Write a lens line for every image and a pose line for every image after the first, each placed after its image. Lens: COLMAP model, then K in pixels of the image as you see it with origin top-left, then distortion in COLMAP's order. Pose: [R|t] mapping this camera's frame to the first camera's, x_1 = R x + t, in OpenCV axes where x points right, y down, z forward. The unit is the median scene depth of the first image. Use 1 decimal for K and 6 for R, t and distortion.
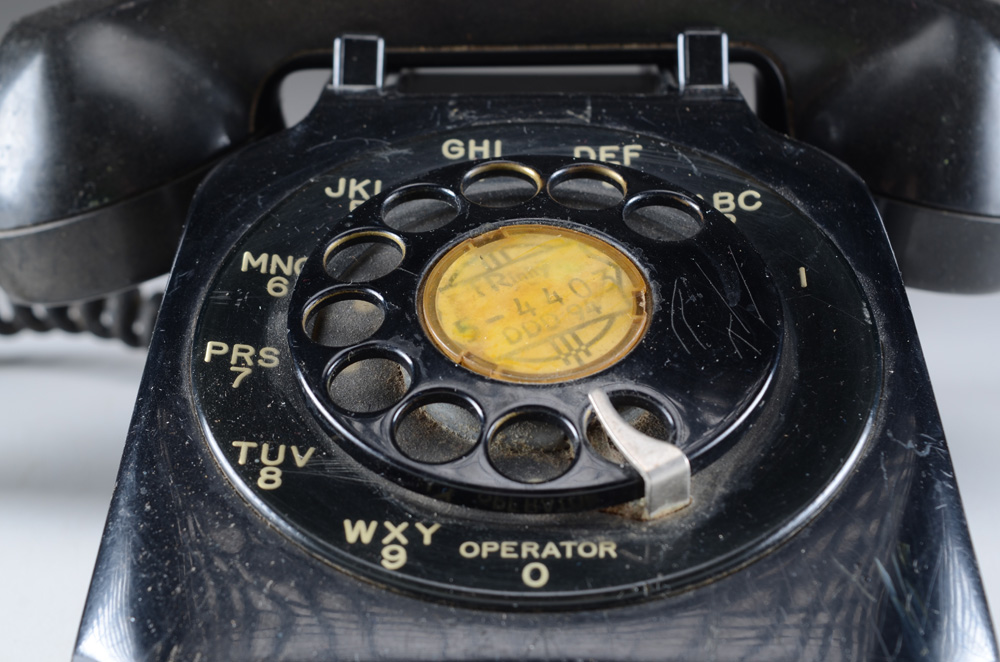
lens RADIAL K [[2095.2, 0, 497.0], [0, 2095.2, 329.5], [0, 0, 1]] dist [0.039212, 0.000000]
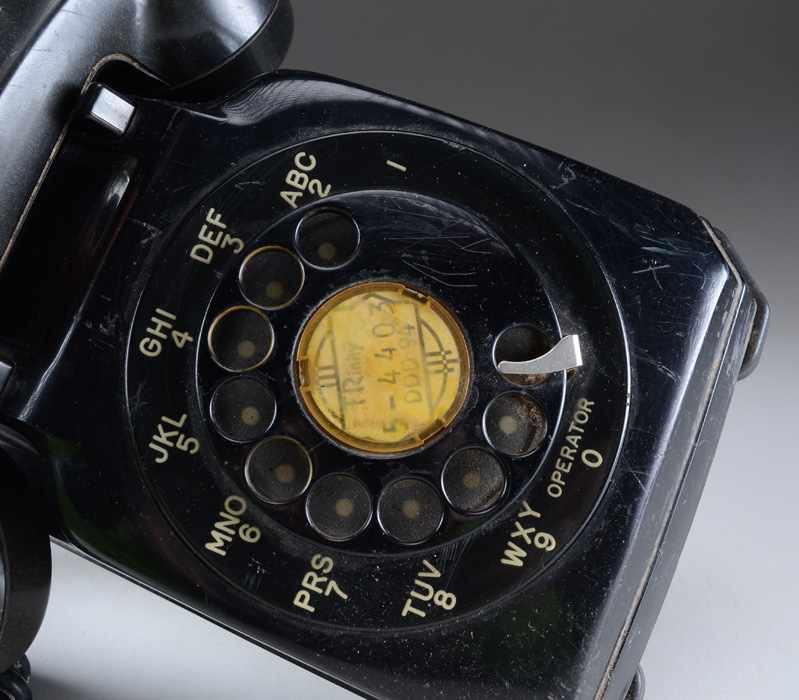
lens RADIAL K [[997.2, 0, 401.0], [0, 997.2, 347.9], [0, 0, 1]] dist [-0.102328, 0.000000]
pose [[0.364698, -0.914170, 0.176885, -0.077335], [0.582939, 0.372298, 0.722202, -0.460315], [-0.726070, -0.160272, 0.668682, 0.568966]]
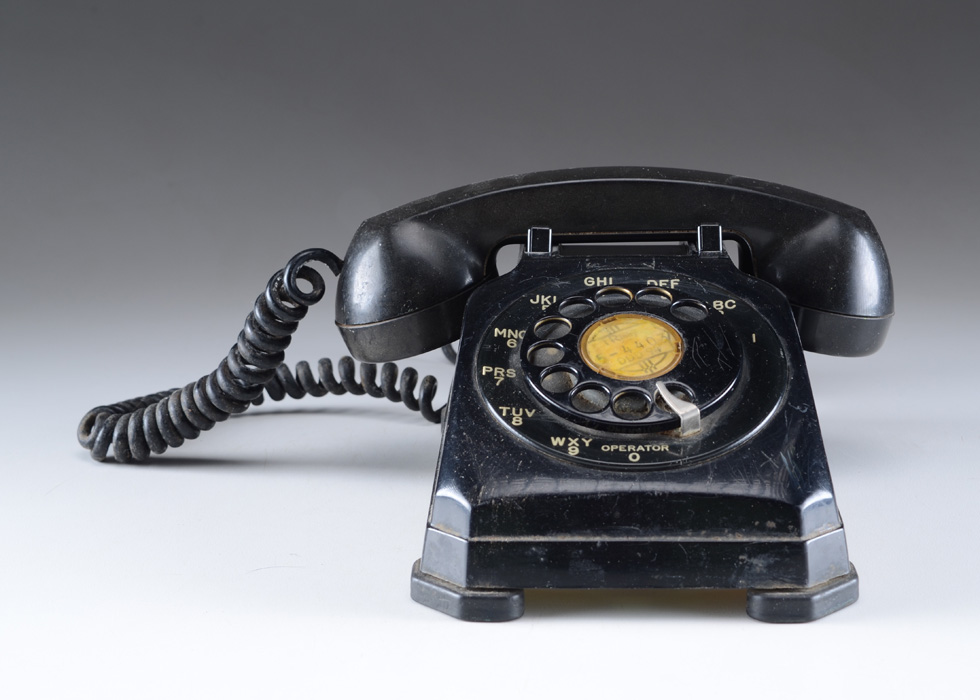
lens RADIAL K [[2230.7, 0, 492.2], [0, 2230.7, 349.4], [0, 0, 1]] dist [-0.034870, 0.000000]
pose [[0.999743, -0.003847, -0.022362, -0.076028], [0.002152, 0.997155, -0.075344, 0.166056], [0.022588, 0.075277, 0.996907, -1.355834]]
